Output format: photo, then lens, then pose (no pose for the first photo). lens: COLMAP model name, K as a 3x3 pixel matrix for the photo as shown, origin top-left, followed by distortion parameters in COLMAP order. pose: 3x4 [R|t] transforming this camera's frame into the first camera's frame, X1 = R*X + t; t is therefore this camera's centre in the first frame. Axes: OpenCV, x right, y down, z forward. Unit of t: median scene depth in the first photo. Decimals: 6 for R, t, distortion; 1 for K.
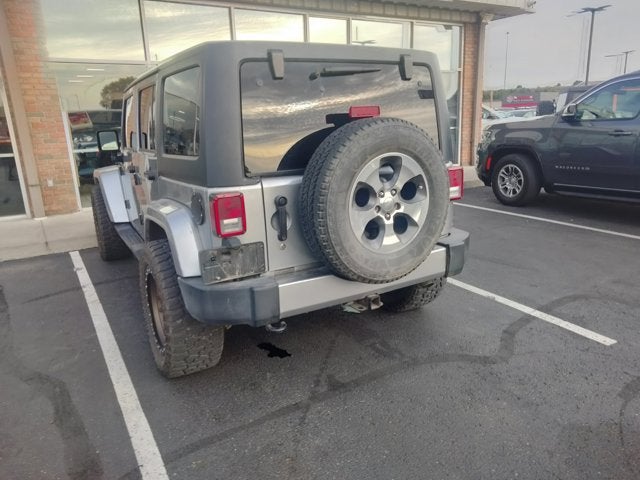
lens RADIAL K [[481.6, 0, 320.1], [0, 481.6, 235.2], [0, 0, 1]] dist [0.003422, -0.001113]
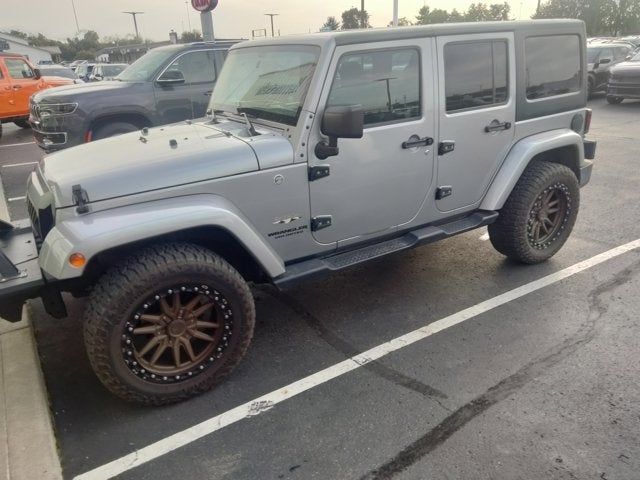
lens RADIAL K [[487.5, 0, 320.0], [0, 487.5, 240.0], [0, 0, 1]] dist [0.012014, 0.003086]
pose [[-0.023792, -0.327494, 0.944554, -1.831852], [0.279110, 0.905075, 0.320836, -0.449531], [-0.959964, 0.271268, 0.069873, 1.716996]]
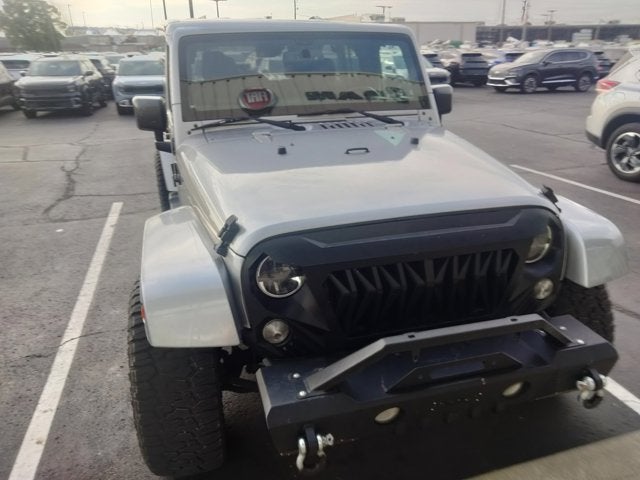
lens RADIAL K [[497.0, 0, 306.6], [0, 497.0, 229.5], [0, 0, 1]] dist [0.002919, -0.001806]
pose [[-0.958667, -0.044717, 0.280993, -0.770737], [0.119691, 0.832563, 0.540844, -0.773416], [-0.258130, 0.552122, -0.792799, 2.931448]]
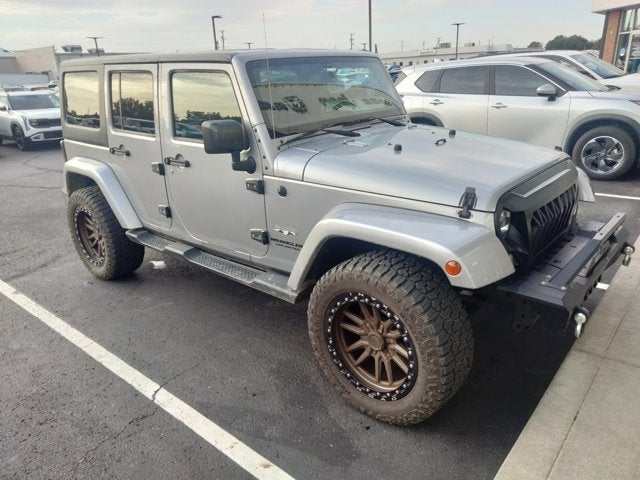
lens RADIAL K [[487.5, 0, 320.0], [0, 487.5, 240.0], [0, 0, 1]] dist [0.012014, 0.003086]
pose [[-0.947113, 0.179932, -0.265709, 0.003043], [0.004577, 0.835503, 0.549467, -0.844161], [0.320867, 0.519191, -0.792139, 3.076808]]
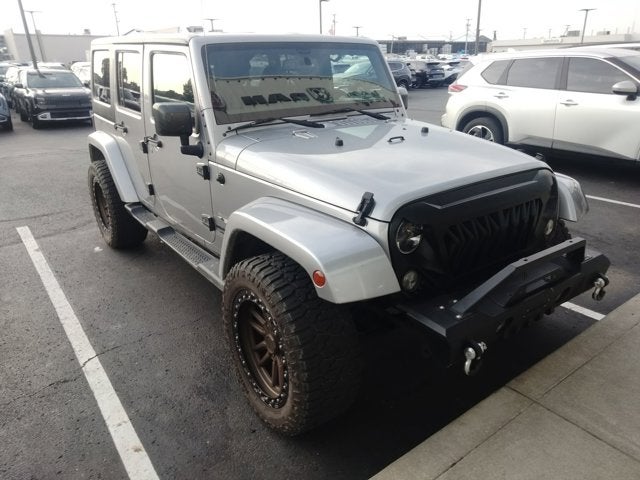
lens RADIAL K [[484.9, 0, 320.0], [0, 484.9, 240.0], [0, 0, 1]] dist [0.009463, 0.003773]
pose [[-0.994687, 0.081191, -0.063299, -0.362000], [0.030693, 0.820762, 0.570445, -0.828037], [0.098269, 0.565471, -0.818893, 3.100044]]
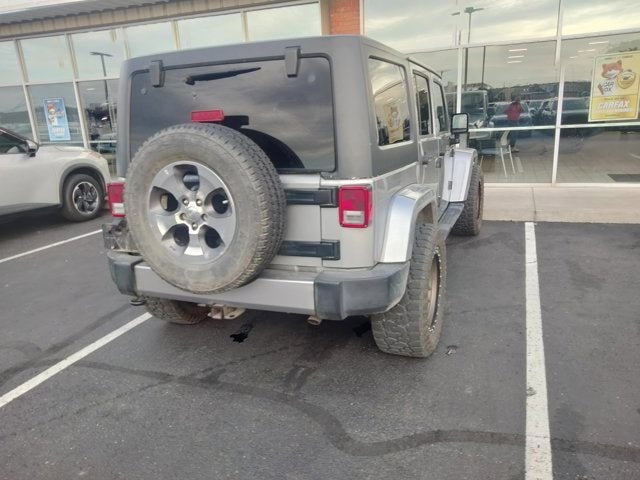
lens RADIAL K [[473.2, 0, 336.3], [0, 473.2, 240.4], [0, 0, 1]] dist [0.002069, 0.002272]
pose [[0.622505, 0.210305, -0.753830, 0.986117], [-0.168668, 0.976634, 0.133179, -0.176343], [0.764224, 0.044242, 0.643432, 0.582917]]
